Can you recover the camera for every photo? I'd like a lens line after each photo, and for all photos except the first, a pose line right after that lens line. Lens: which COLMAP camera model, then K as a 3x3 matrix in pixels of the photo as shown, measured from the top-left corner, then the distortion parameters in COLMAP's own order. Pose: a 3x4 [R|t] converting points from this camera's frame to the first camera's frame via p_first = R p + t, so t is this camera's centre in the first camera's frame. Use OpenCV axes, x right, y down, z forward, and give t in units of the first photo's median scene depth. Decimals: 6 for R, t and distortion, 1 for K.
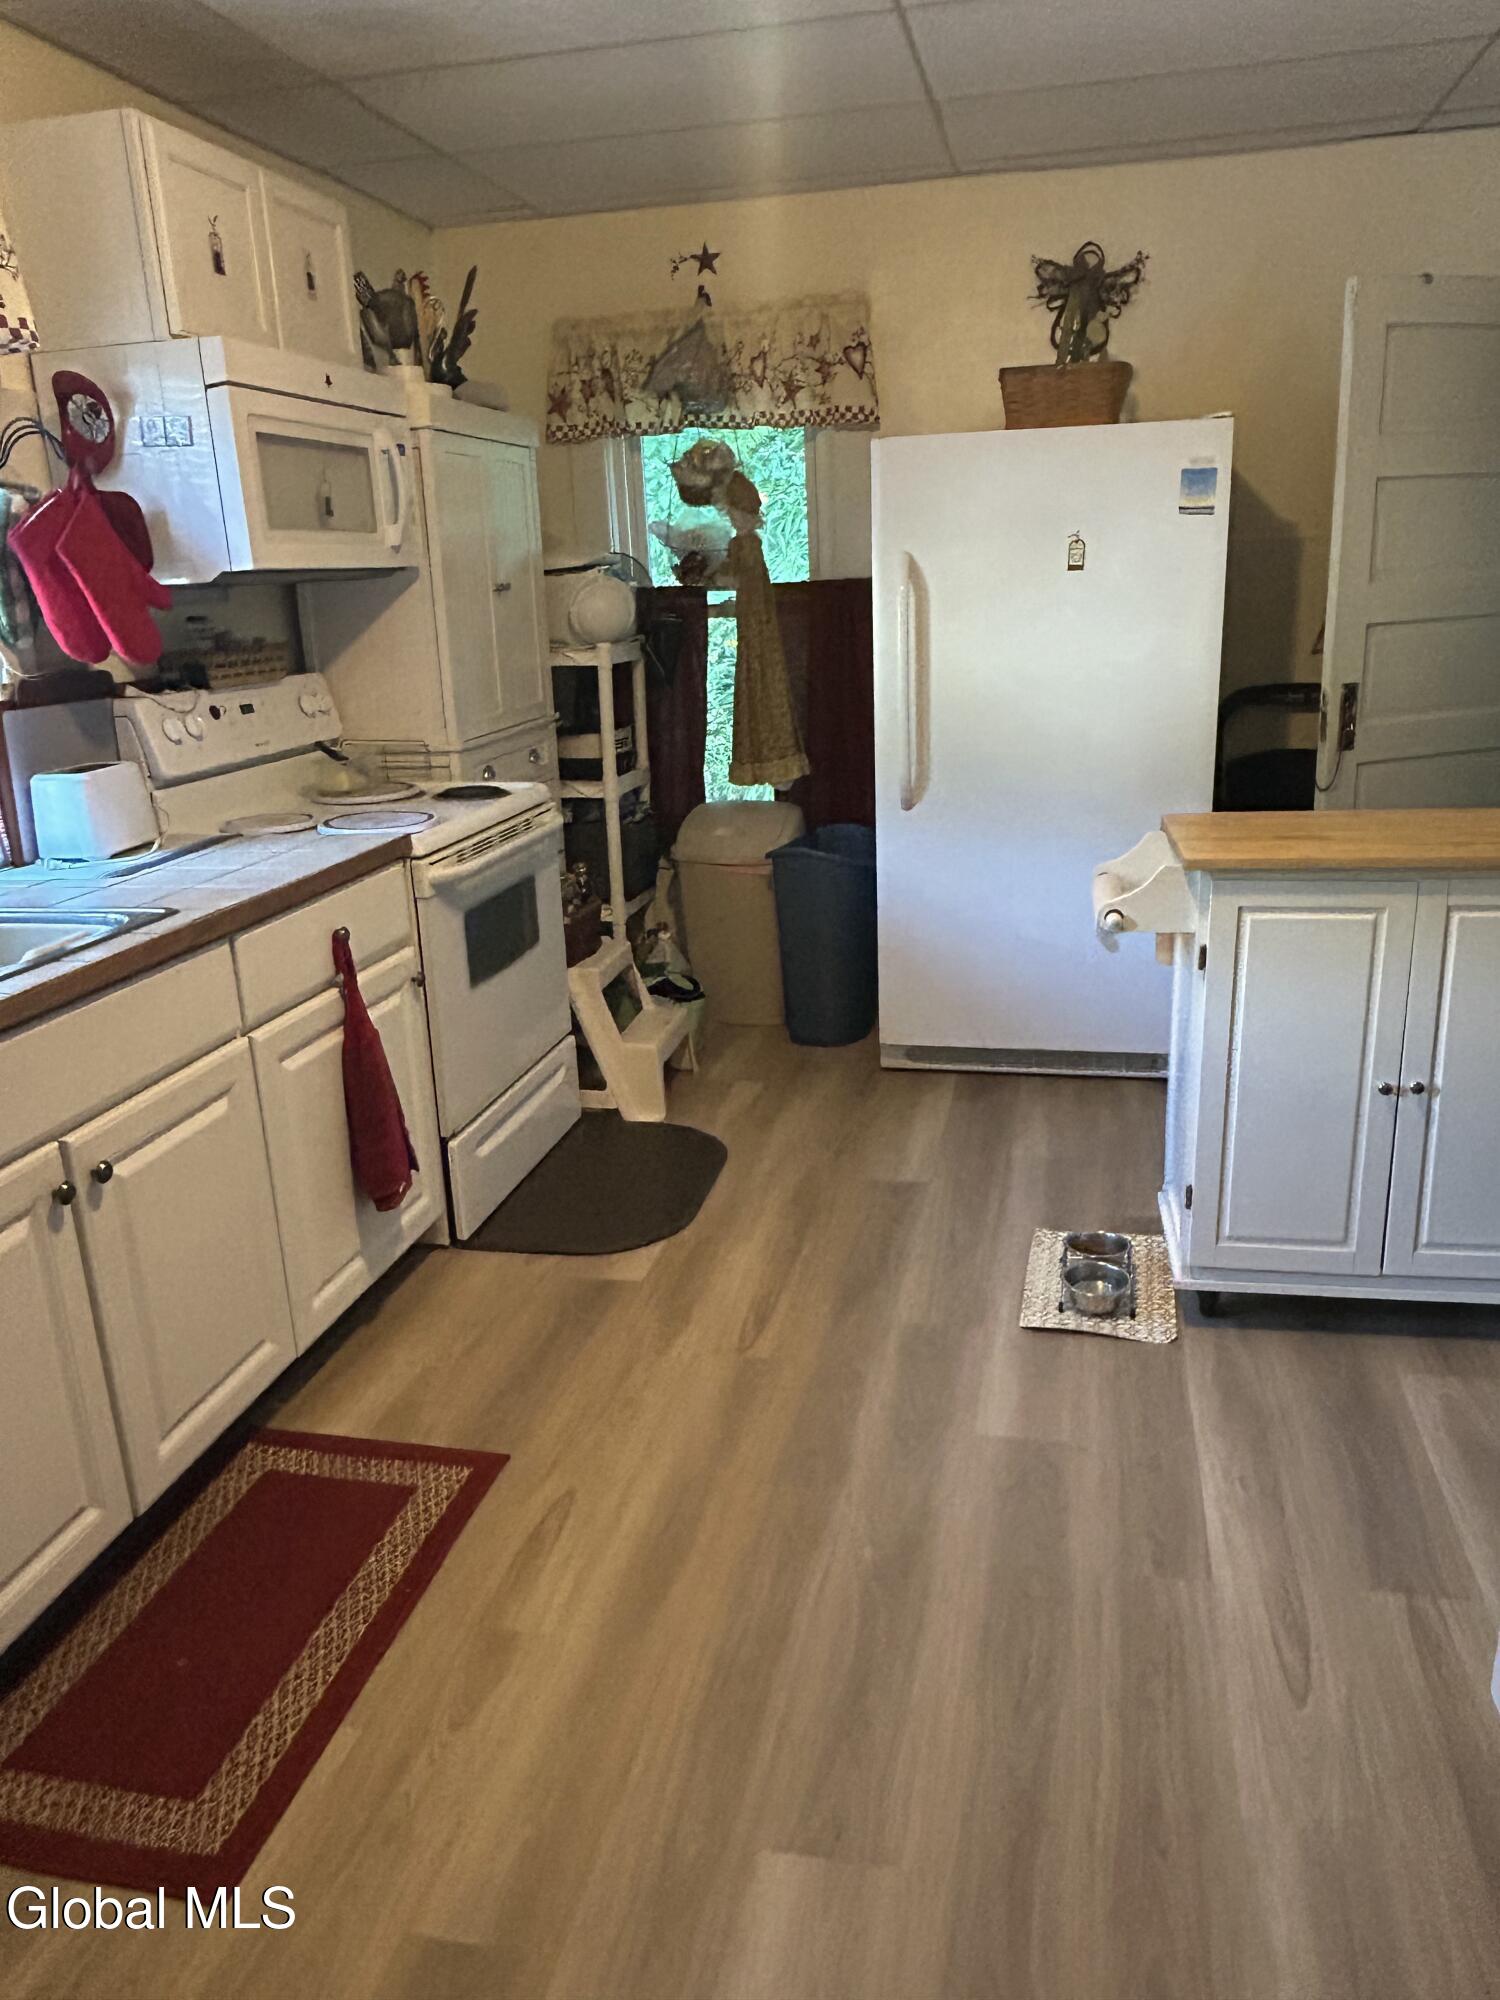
lens RADIAL K [[1425.0, 0, 750.0], [0, 1425.0, 1000.0], [0, 0, 1]] dist [0.003333, -0.008178]
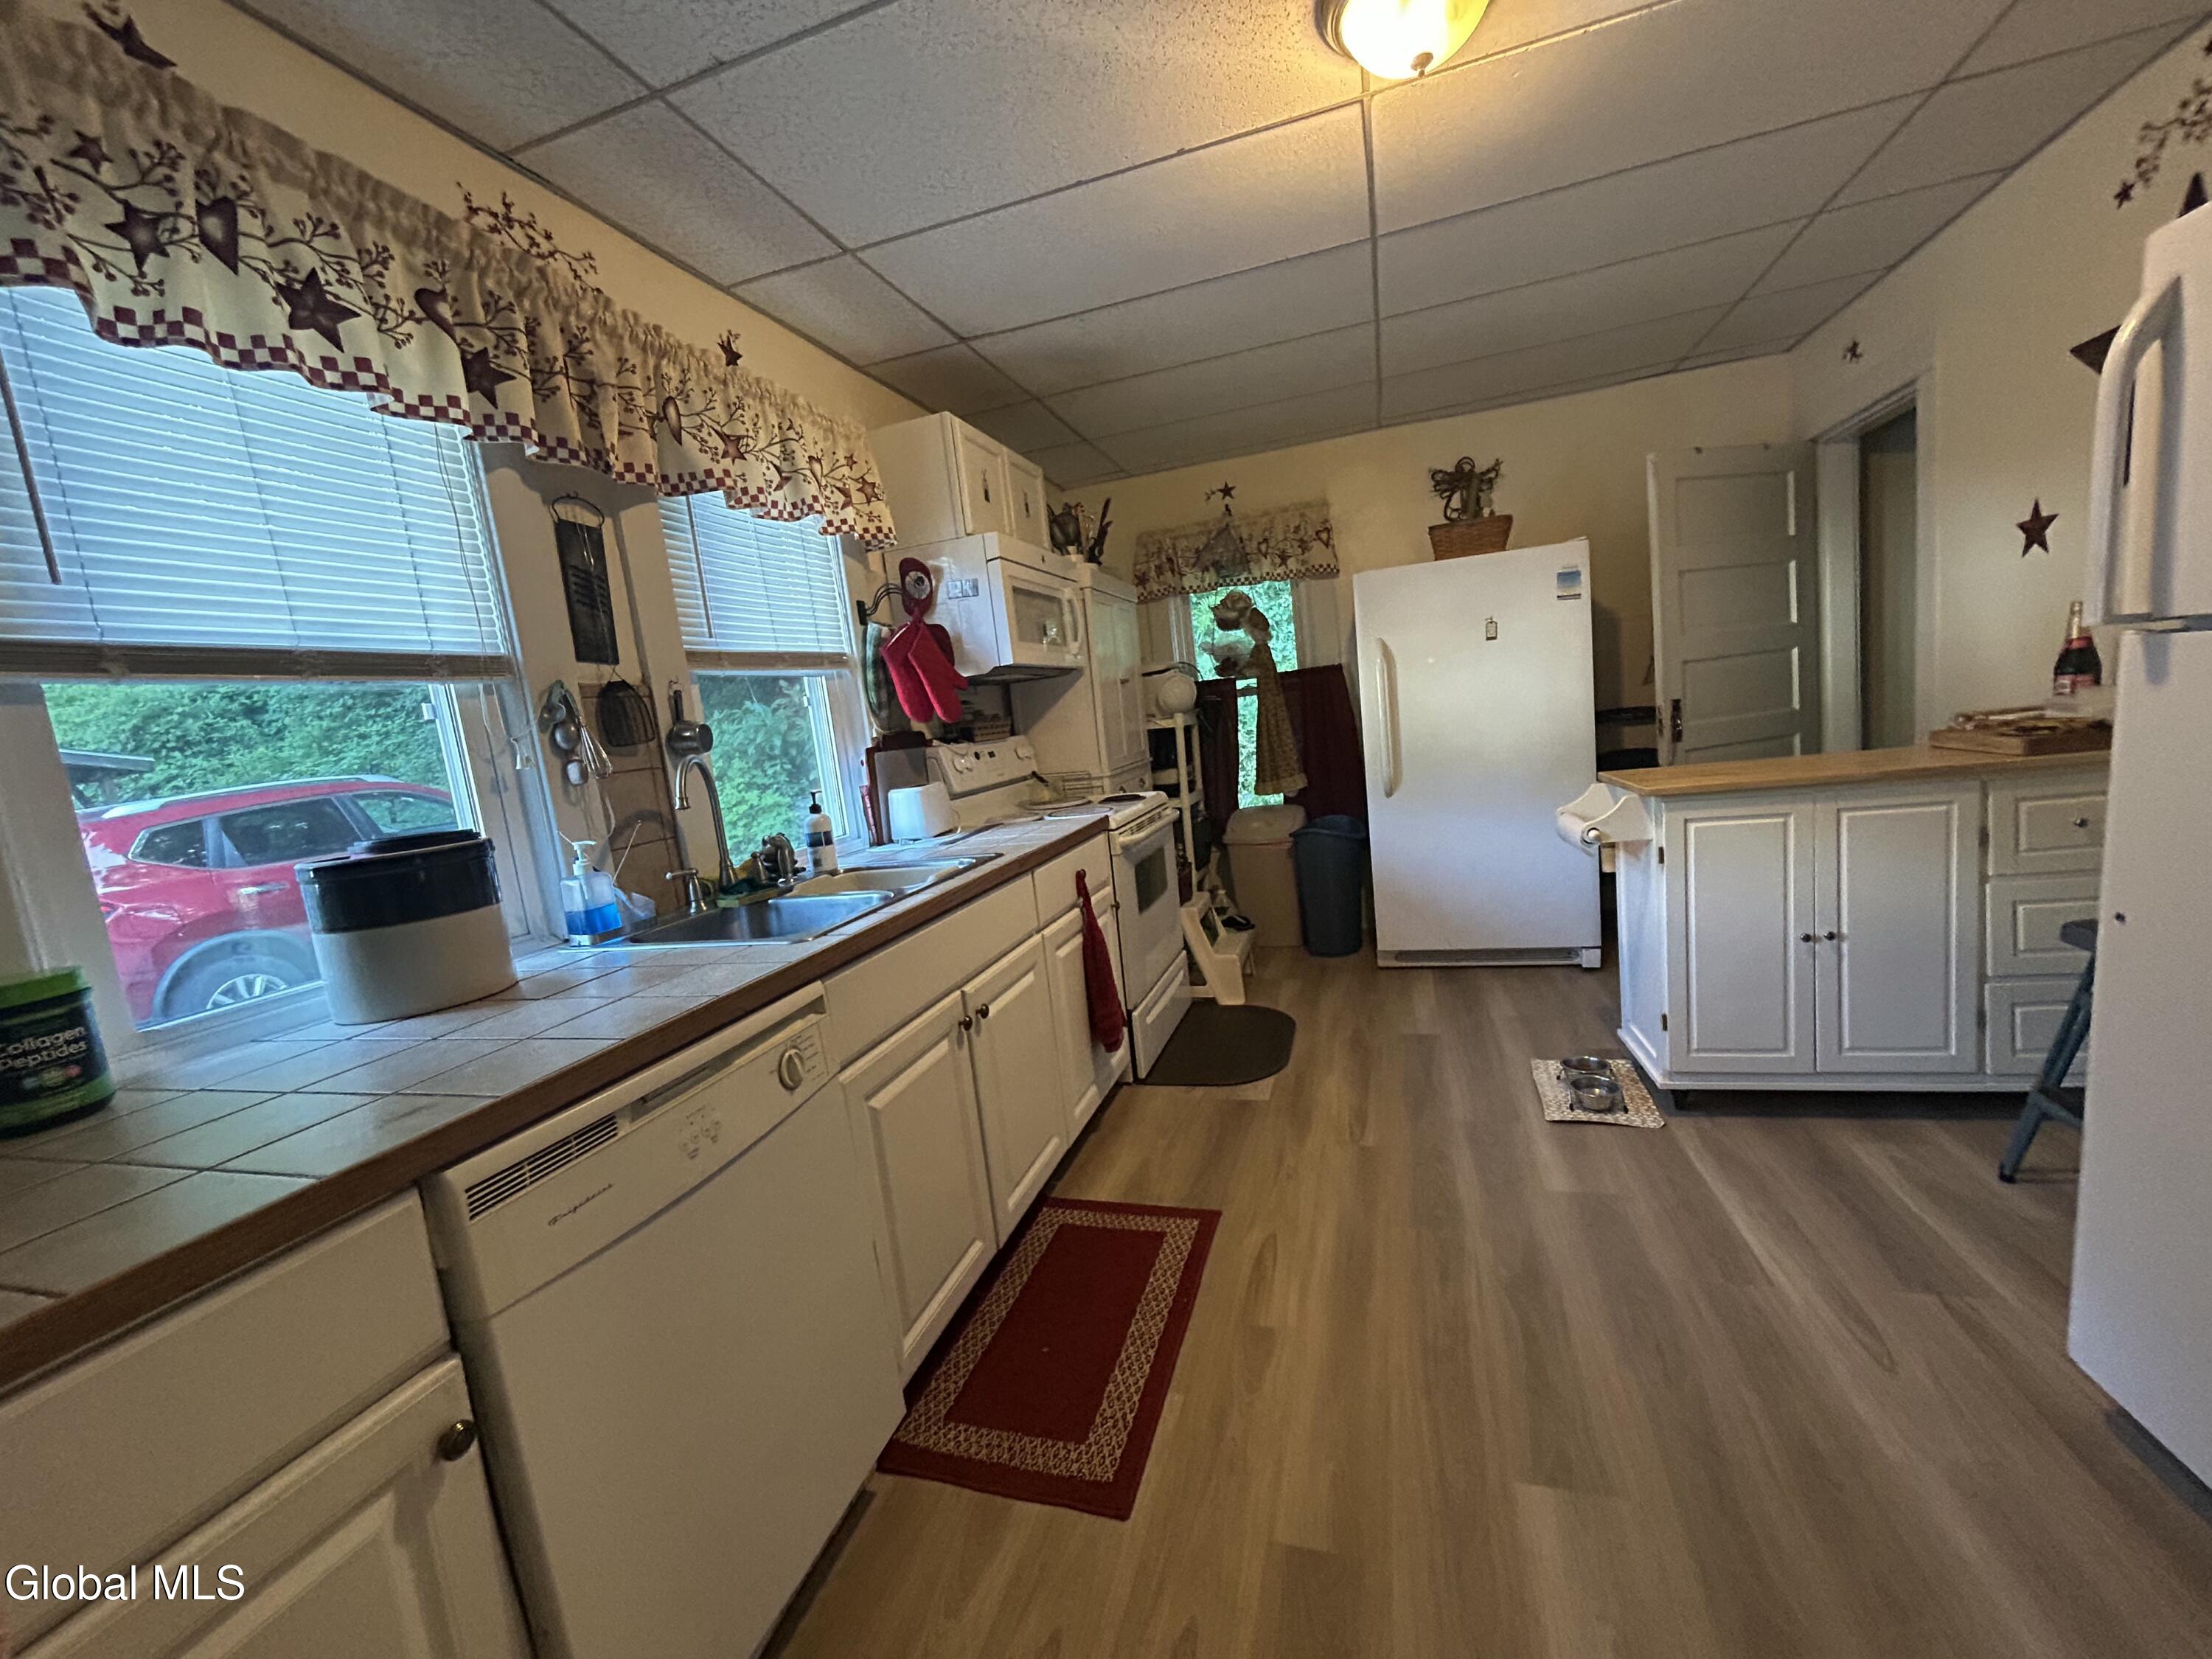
lens RADIAL K [[881.3, 0, 1106.0], [0, 881.3, 829.5], [0, 0, 1]] dist [0.001416, -0.000441]
pose [[0.994161, -0.056526, -0.091916, -0.135238], [0.041592, 0.986730, -0.156950, 0.050019], [0.099568, 0.152211, 0.983320, 0.019724]]
